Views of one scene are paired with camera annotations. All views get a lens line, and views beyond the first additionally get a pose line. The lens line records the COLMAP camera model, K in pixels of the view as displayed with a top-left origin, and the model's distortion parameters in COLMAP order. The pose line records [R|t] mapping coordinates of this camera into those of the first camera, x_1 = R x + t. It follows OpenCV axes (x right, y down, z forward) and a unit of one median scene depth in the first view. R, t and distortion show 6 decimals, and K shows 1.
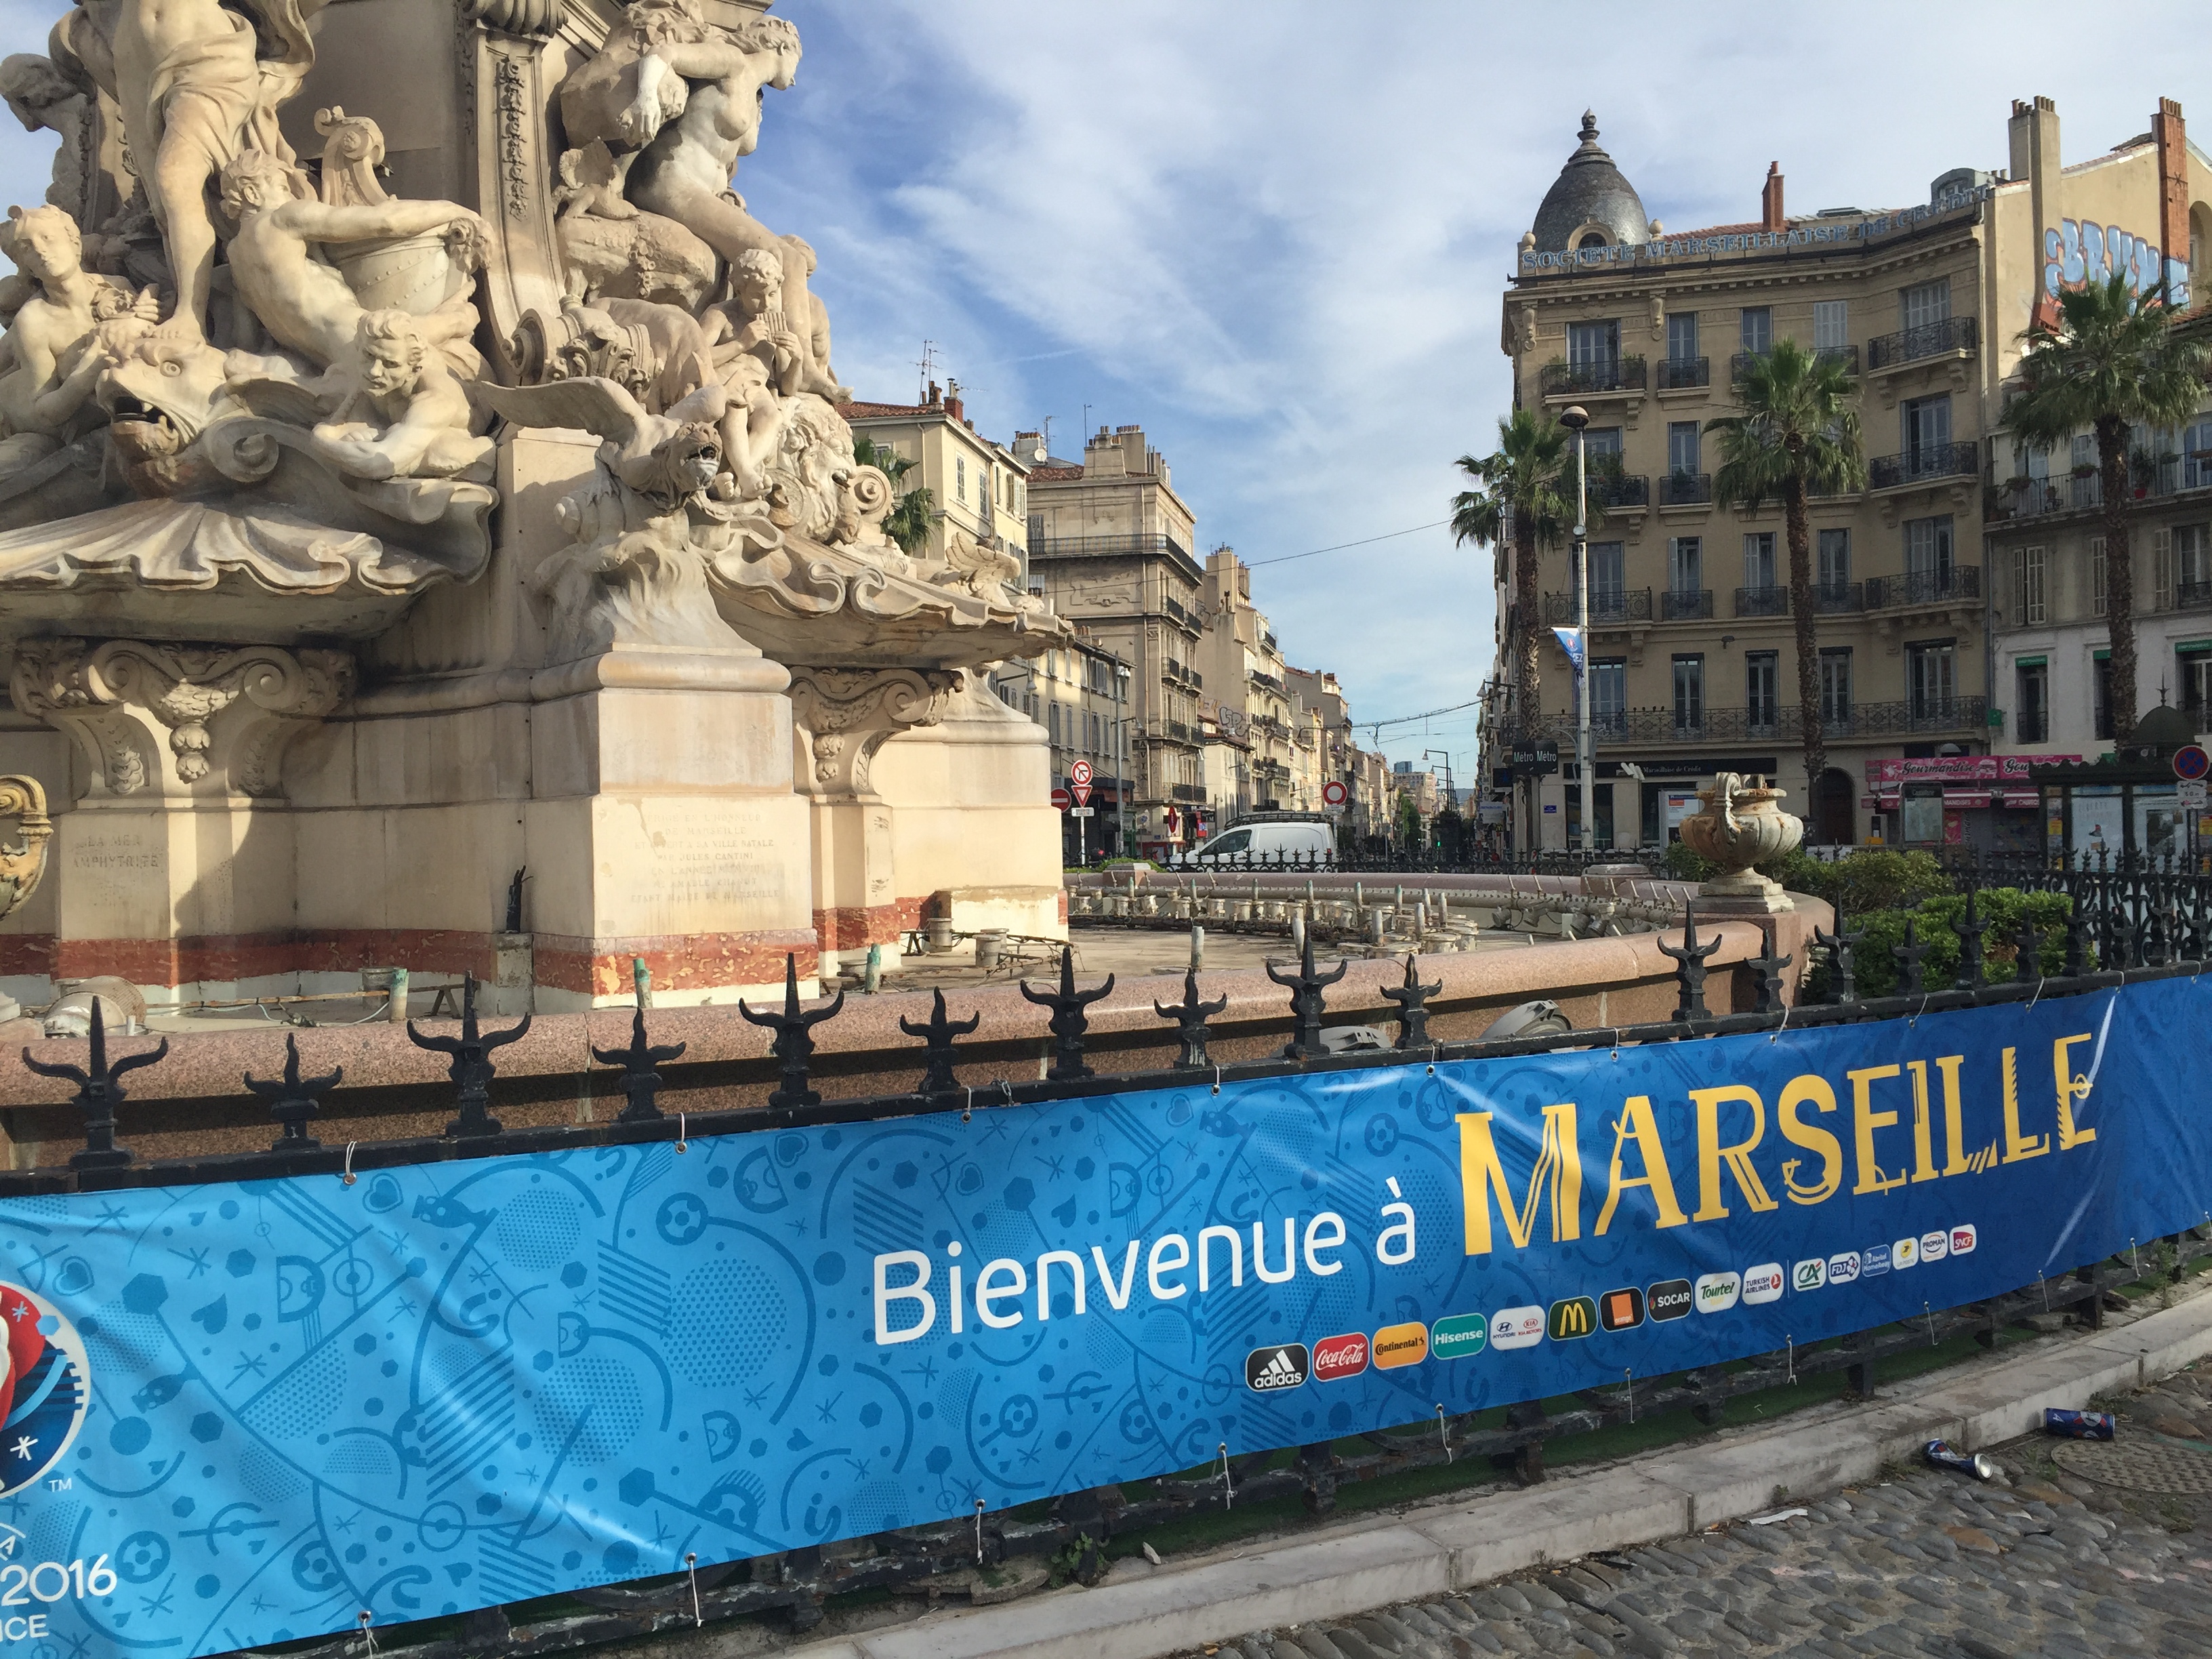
lens RADIAL K [[2118.0, 0, 1114.0], [0, 2118.0, 846.2], [0, 0, 1]] dist [0.077665, 0.000000]
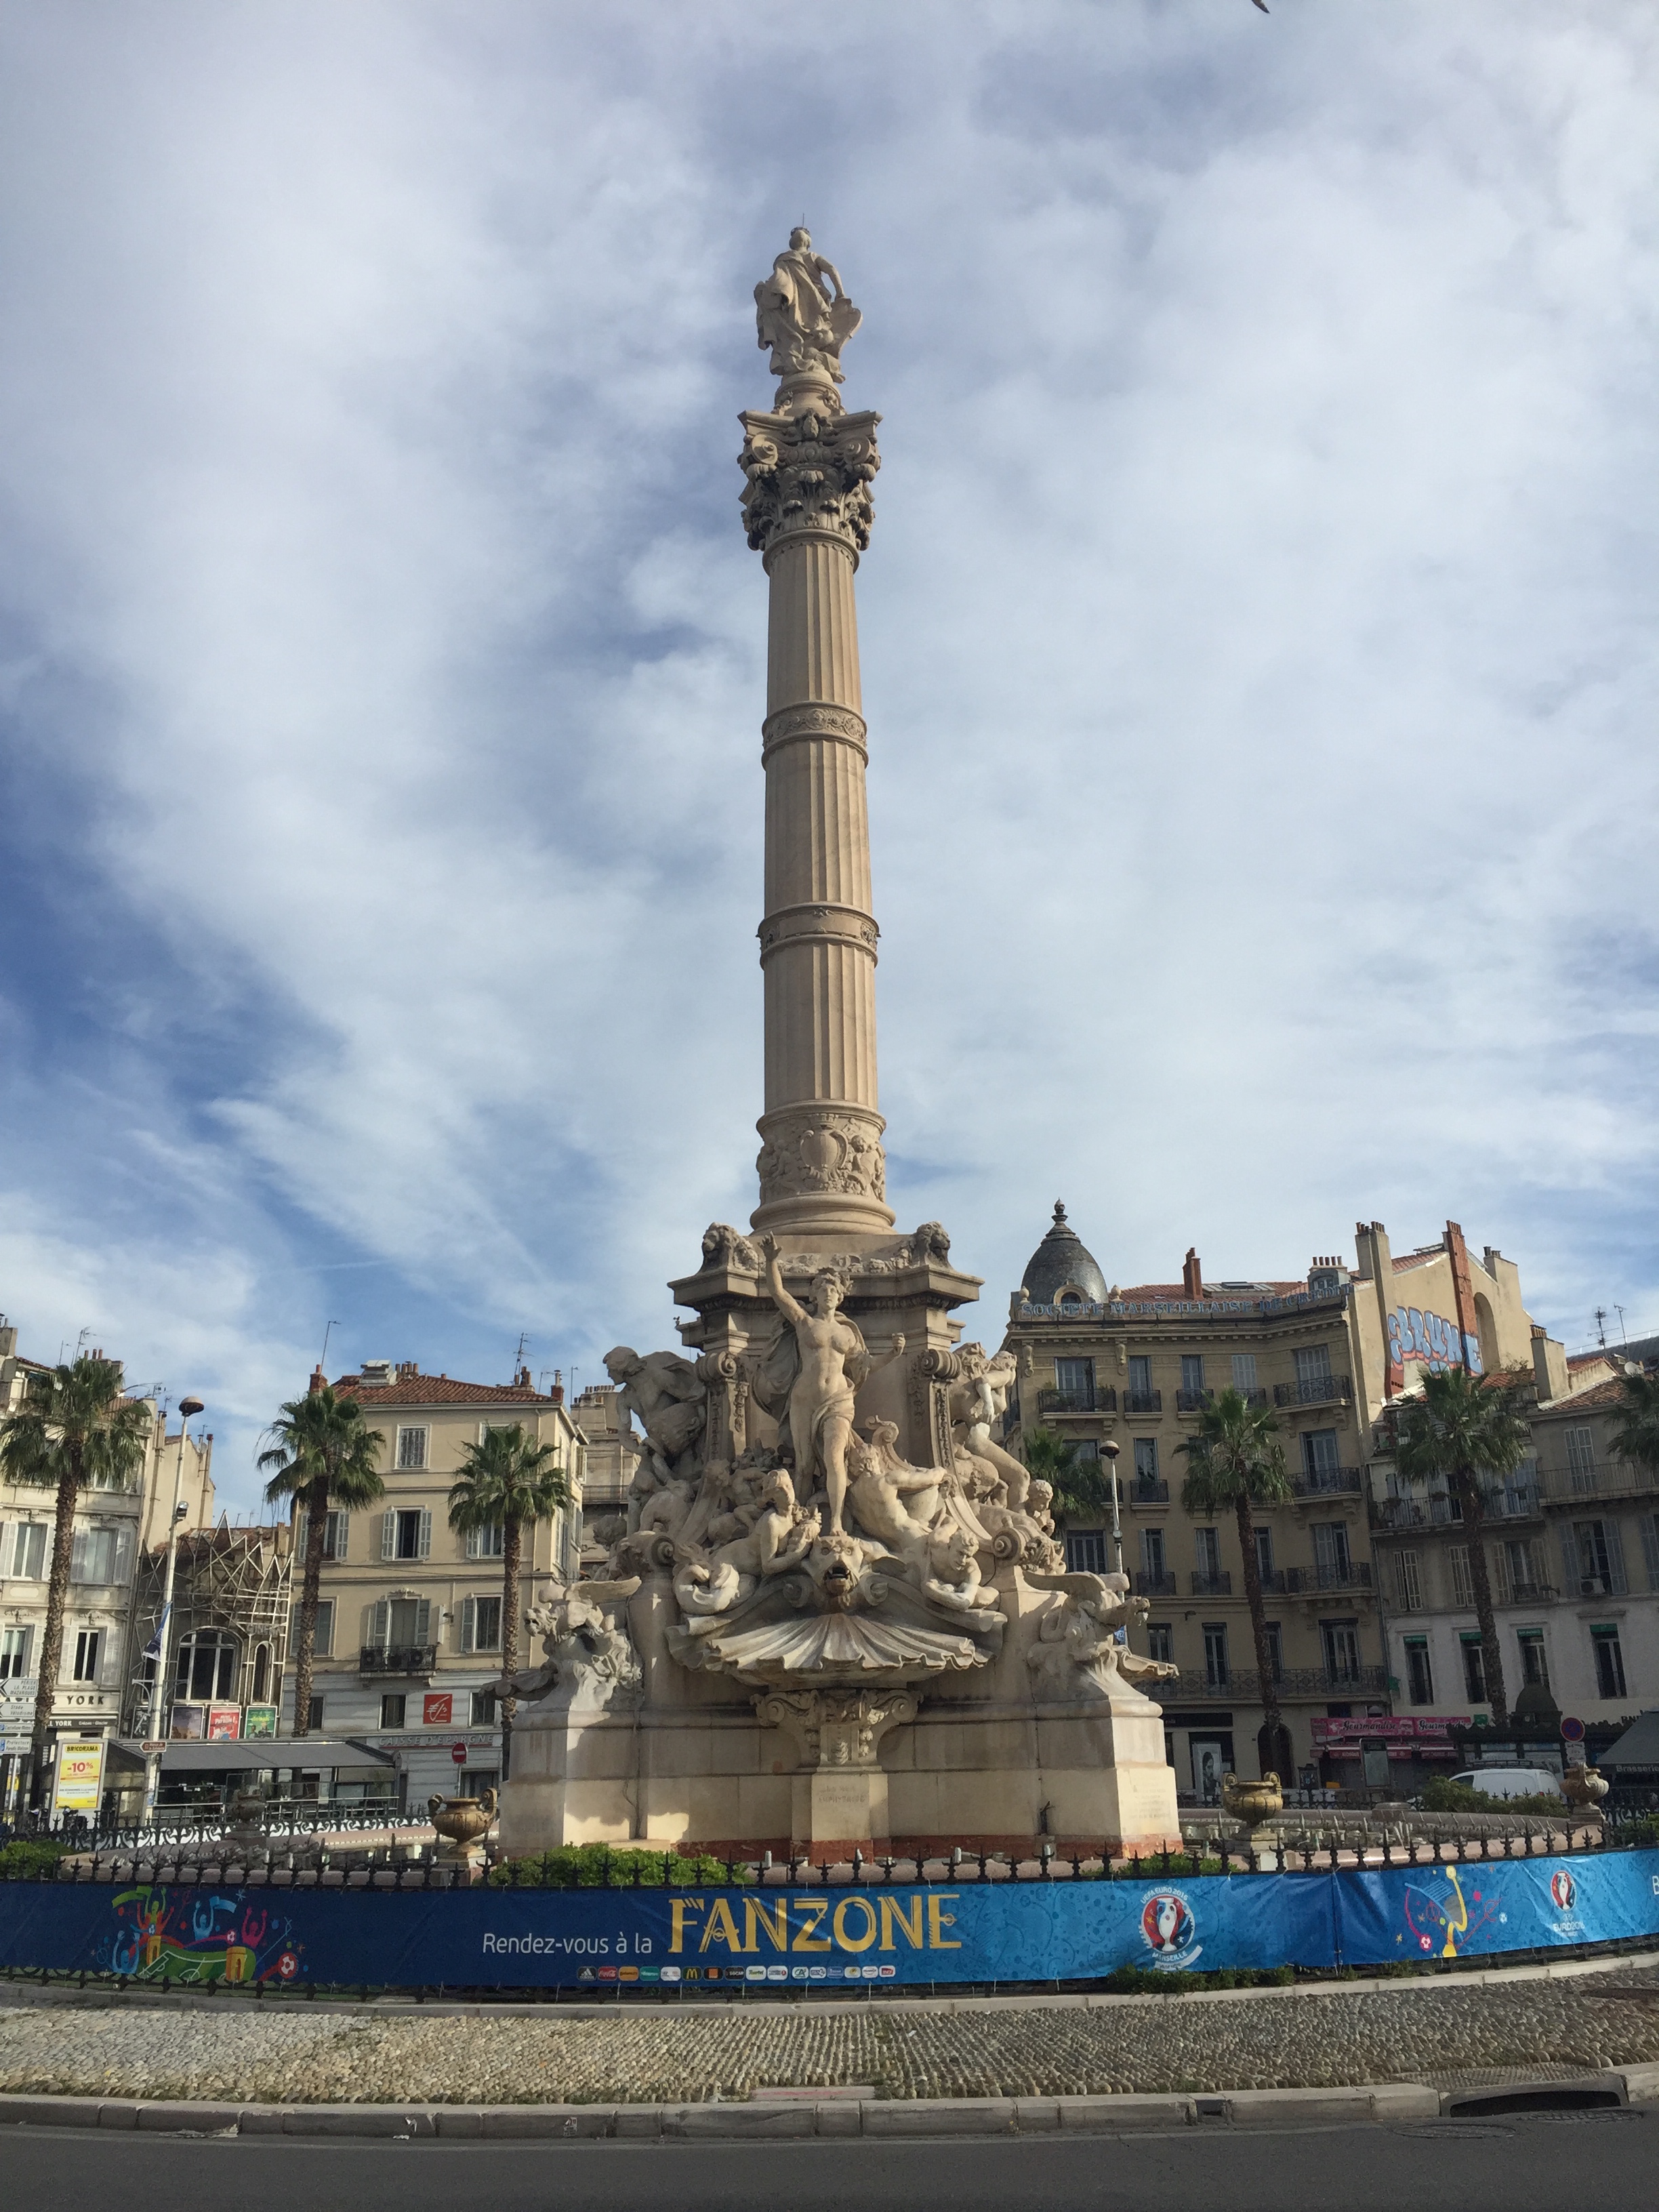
lens RADIAL K [[2118.0, 0, 820.7], [0, 2118.0, 1103.7], [0, 0, 1]] dist [0.077665, 0.000000]
pose [[0.978798, 0.066603, 0.193695, -0.198006], [-0.005438, 0.953773, -0.300480, -0.002805], [-0.204754, 0.293056, 0.933913, -0.238343]]
